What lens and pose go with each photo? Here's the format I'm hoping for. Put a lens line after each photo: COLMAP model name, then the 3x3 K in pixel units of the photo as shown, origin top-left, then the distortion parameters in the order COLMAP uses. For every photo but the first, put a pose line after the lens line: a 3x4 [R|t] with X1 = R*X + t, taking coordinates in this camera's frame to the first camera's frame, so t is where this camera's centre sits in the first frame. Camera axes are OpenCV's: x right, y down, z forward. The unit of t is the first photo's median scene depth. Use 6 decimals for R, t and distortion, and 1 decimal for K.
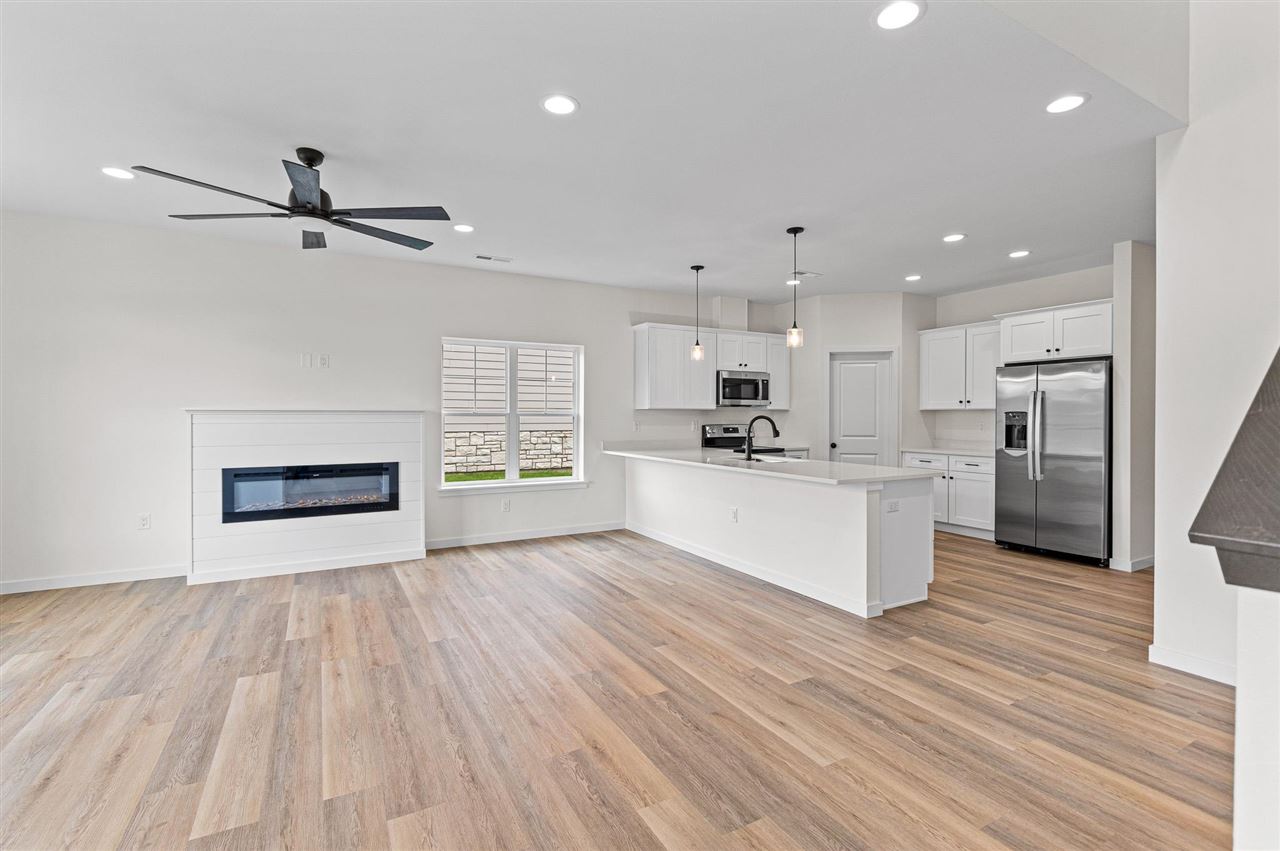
lens RADIAL K [[583.7, 0, 644.3], [0, 583.7, 403.9], [0, 0, 1]] dist [0.000470, 0.000289]
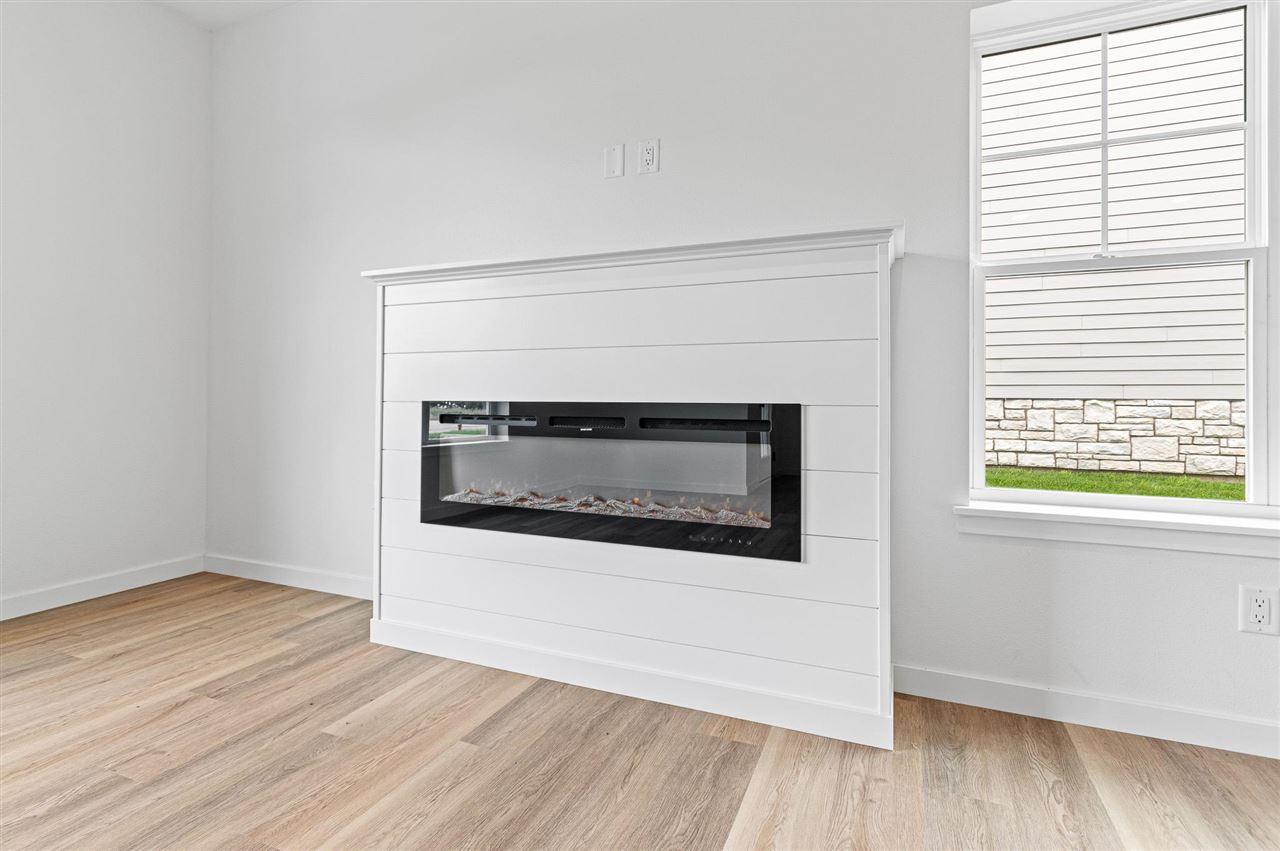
lens RADIAL K [[583.7, 0, 644.3], [0, 583.7, 403.9], [0, 0, 1]] dist [0.000470, 0.000289]
pose [[0.592327, 0.002004, -0.805695, -0.210964], [0.012179, 0.999860, 0.011440, 0.089820], [0.805605, -0.016588, 0.592220, 0.713249]]
